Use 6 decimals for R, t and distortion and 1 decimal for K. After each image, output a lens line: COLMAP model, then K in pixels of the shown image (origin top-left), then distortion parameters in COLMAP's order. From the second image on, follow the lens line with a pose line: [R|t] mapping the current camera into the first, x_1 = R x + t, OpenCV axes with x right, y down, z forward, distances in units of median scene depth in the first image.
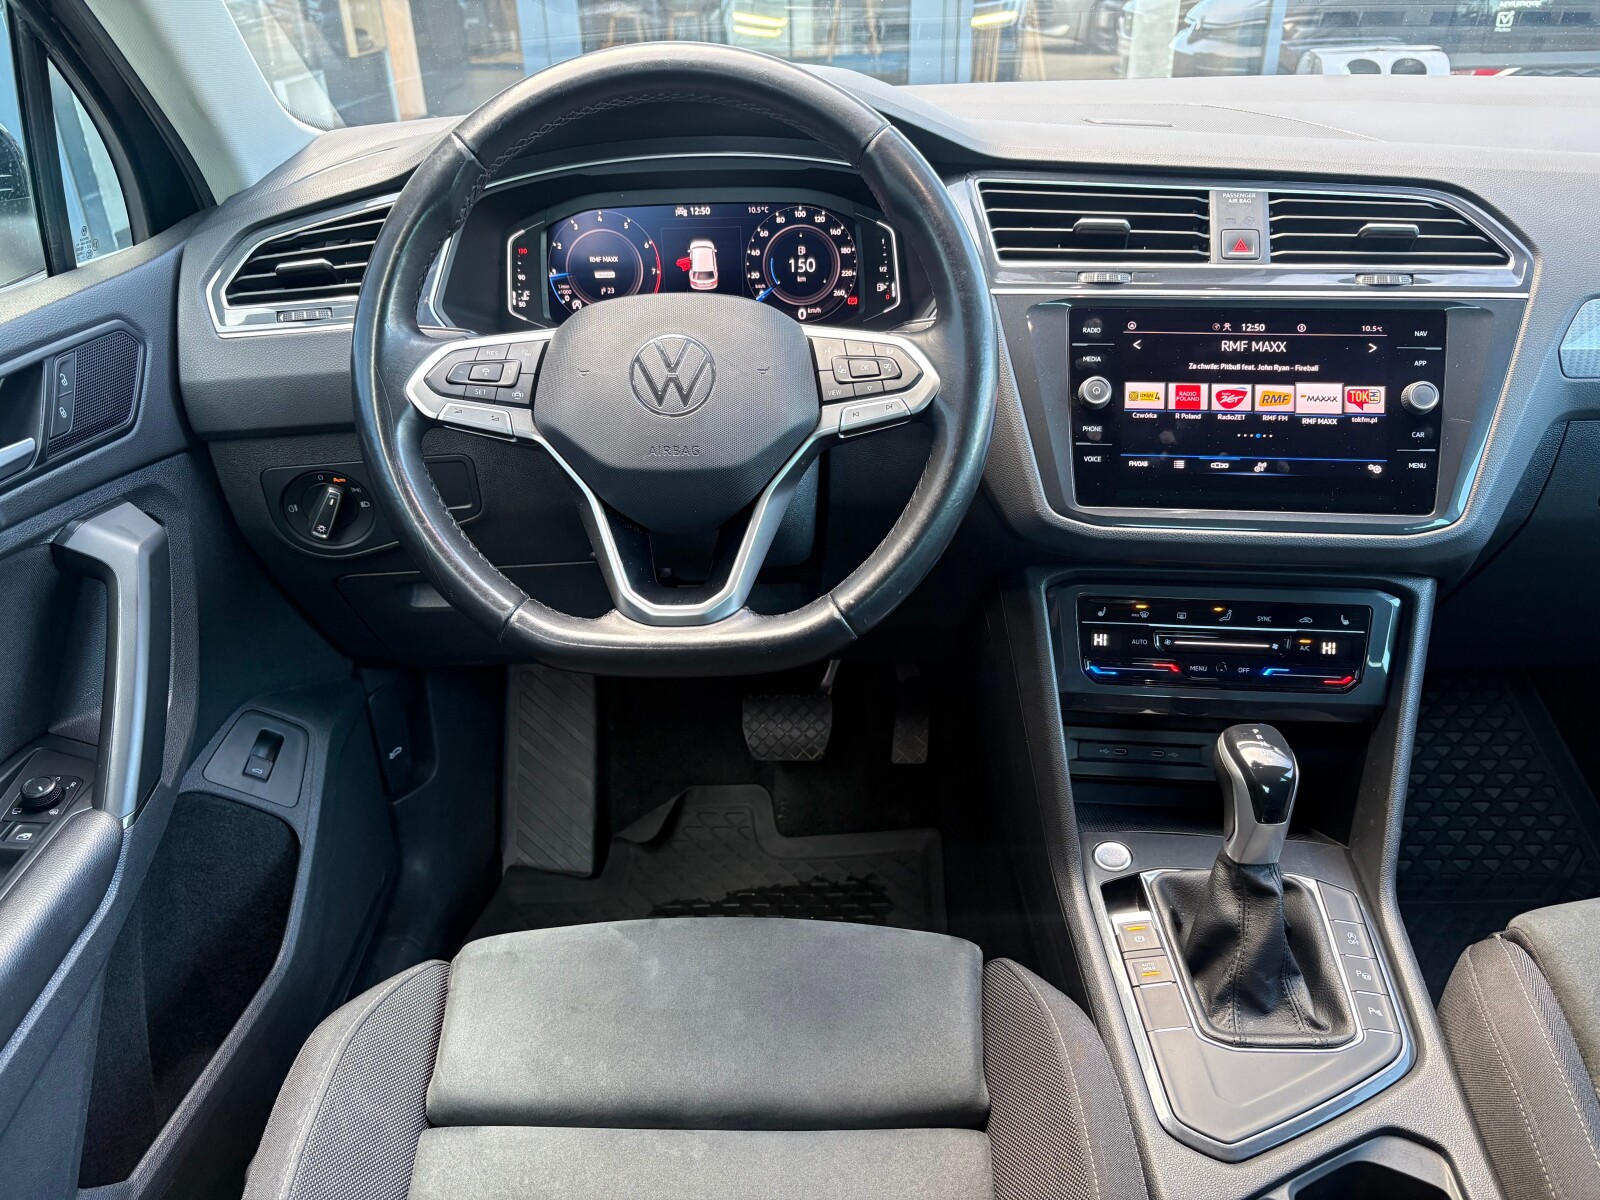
lens RADIAL K [[1225.8, 0, 800.0], [0, 1225.8, 600.0], [0, 0, 1]] dist [0.043136, -0.066923]
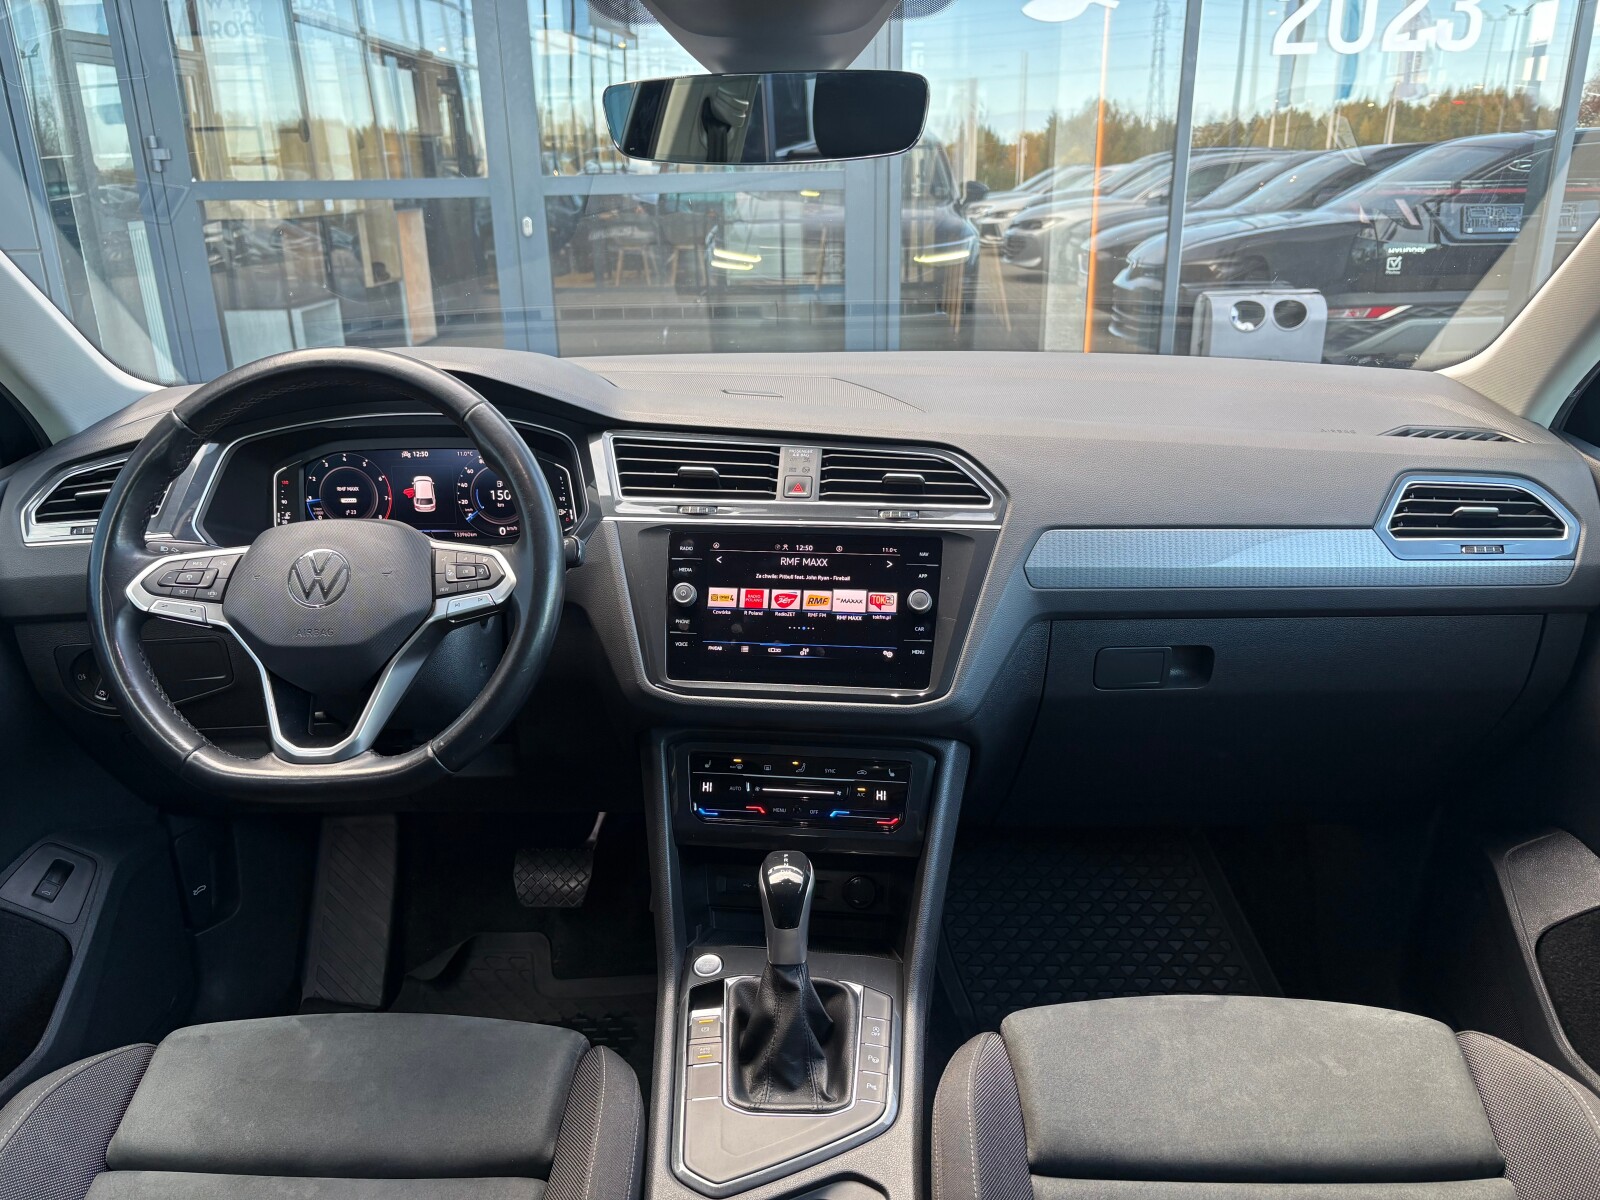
lens RADIAL K [[1212.2, 0, 794.3], [0, 1212.2, 594.4], [0, 0, 1]] dist [0.055868, -0.069161]
pose [[0.999864, 0.011256, -0.012058, 0.370930], [-0.013065, 0.986646, -0.162354, 0.041158], [0.010069, 0.162490, 0.986659, -0.282626]]
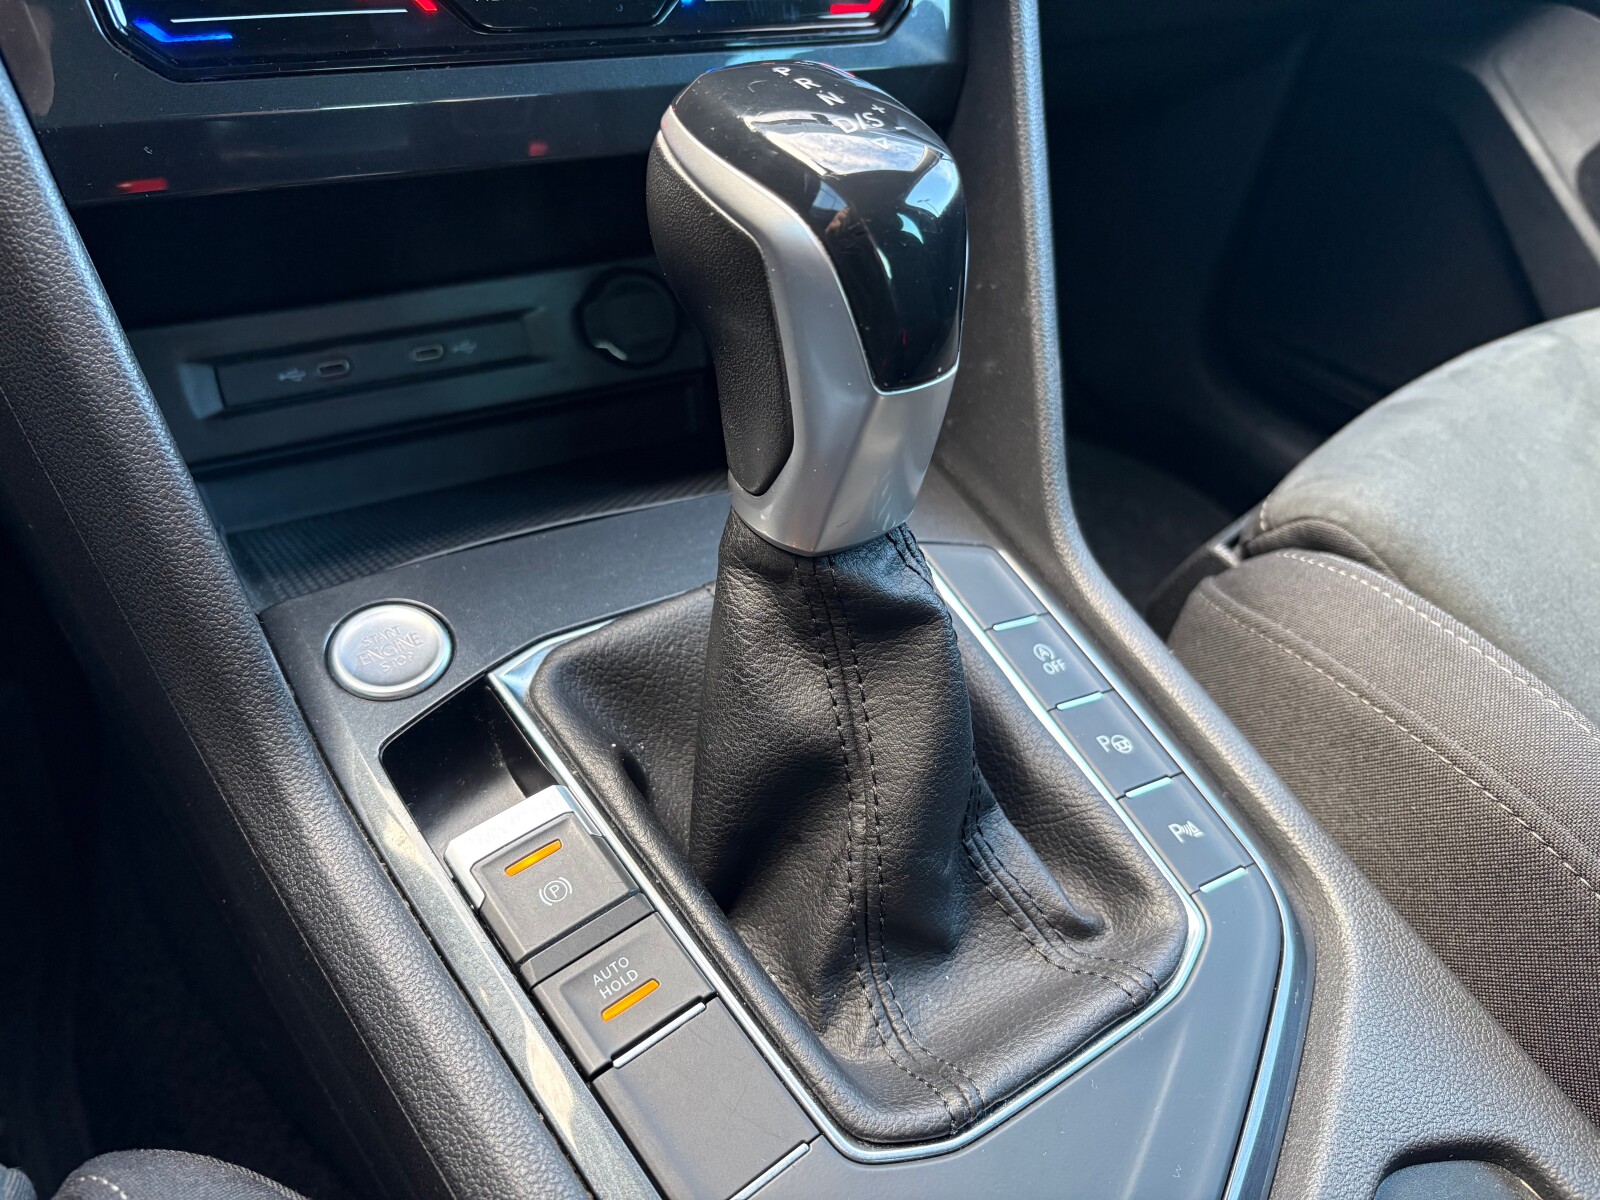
lens RADIAL K [[1272.2, 0, 800.3], [0, 1272.2, 628.5], [0, 0, 1]] dist [0.003108, -0.077830]
pose [[0.796952, -0.310306, 0.518245, 0.180178], [0.173736, 0.939461, 0.295345, 0.132737], [-0.578518, -0.145338, 0.802617, 0.716393]]
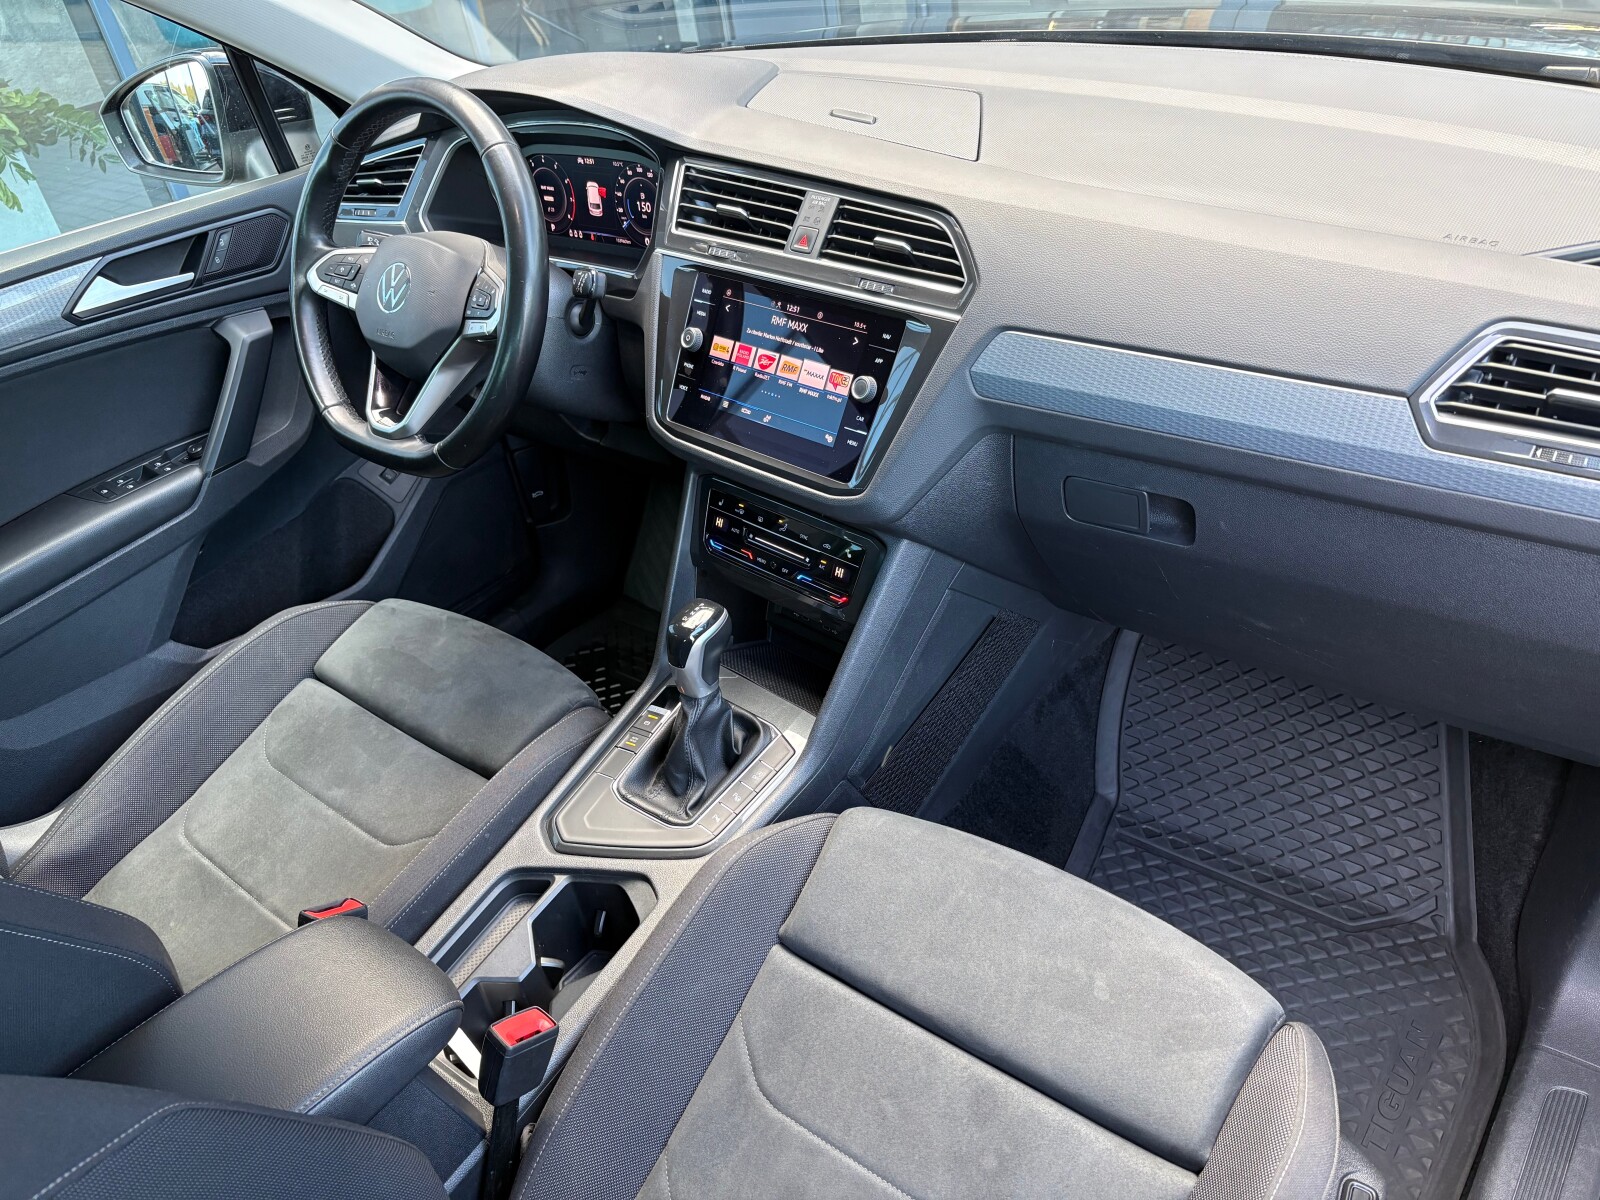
lens RADIAL K [[1184.7, 0, 799.2], [0, 1184.7, 617.4], [0, 0, 1]] dist [0.039923, -0.060038]
pose [[0.784852, 0.297174, -0.543779, 1.127995], [-0.193526, 0.951164, 0.240488, -0.212706], [0.588689, -0.083512, 0.804034, -0.011102]]
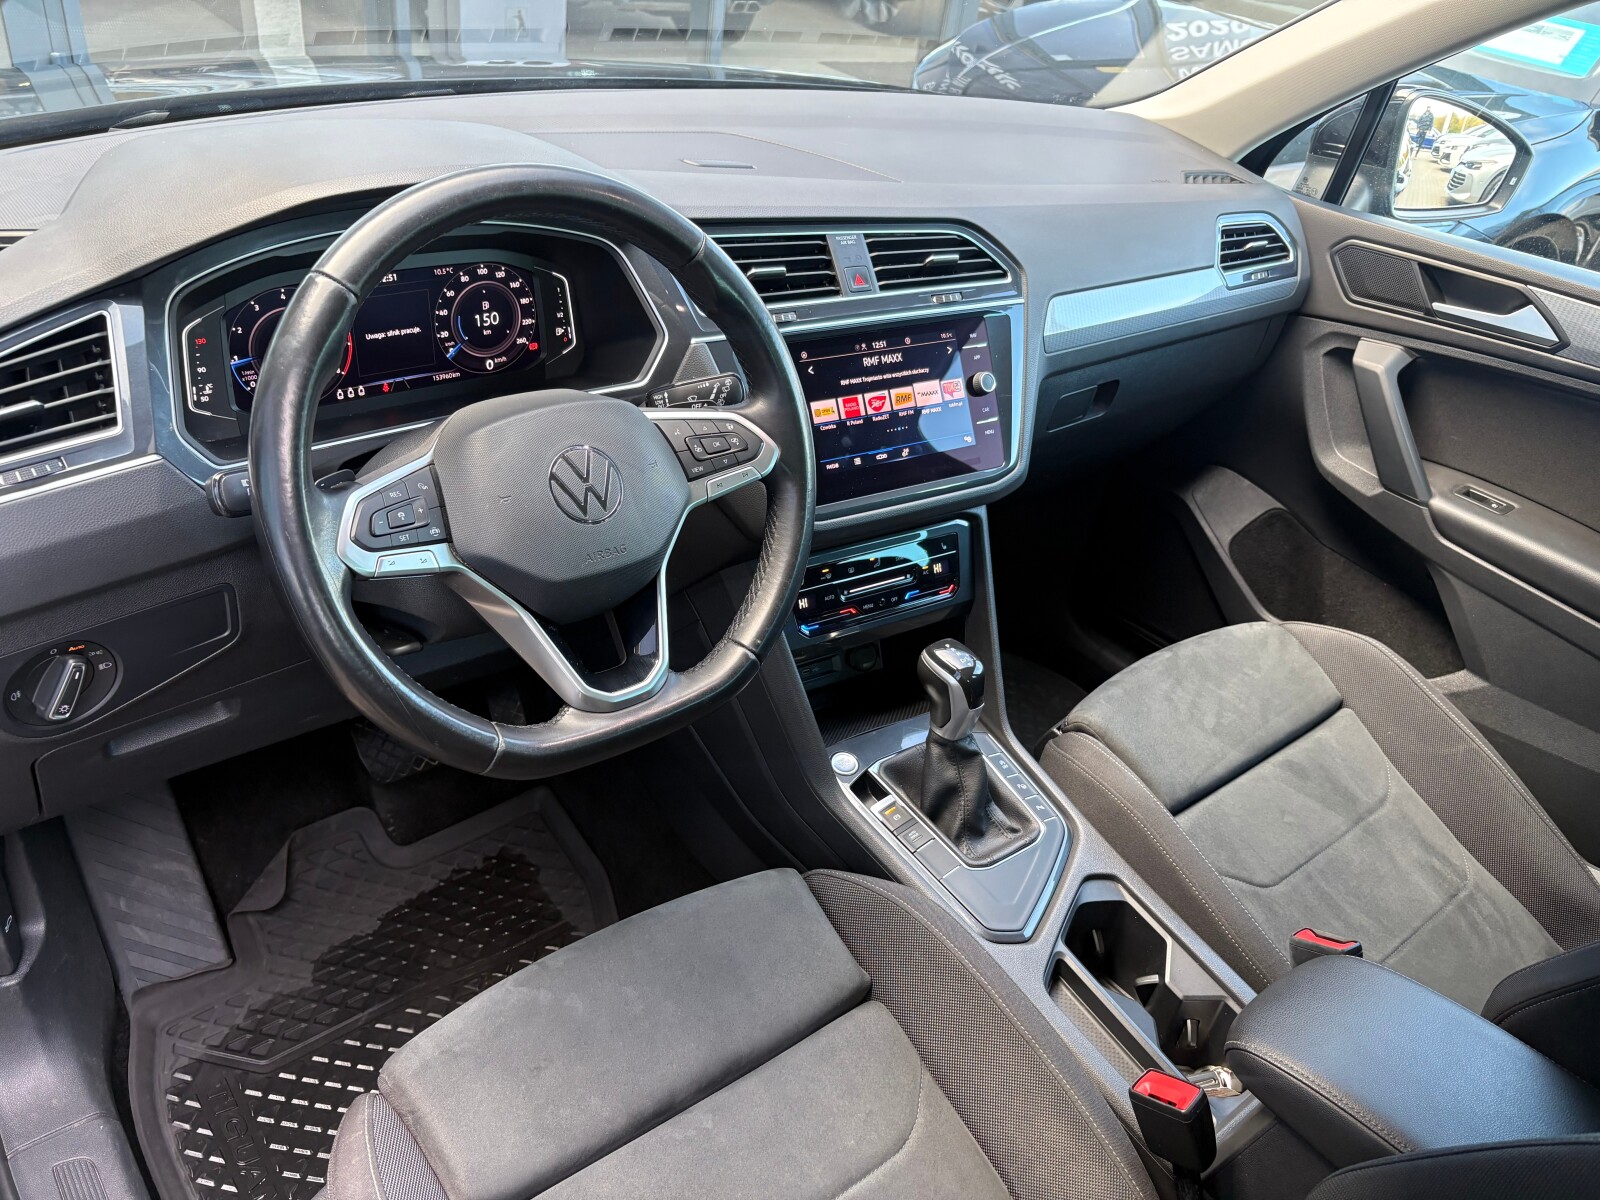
lens RADIAL K [[1196.7, 0, 791.9], [0, 1196.7, 608.1], [0, 0, 1]] dist [0.123311, -0.371940]
pose [[0.772827, -0.254602, 0.581306, -0.505315], [0.180813, 0.966368, 0.182867, -0.200380], [-0.608314, -0.036217, 0.792870, 0.042896]]
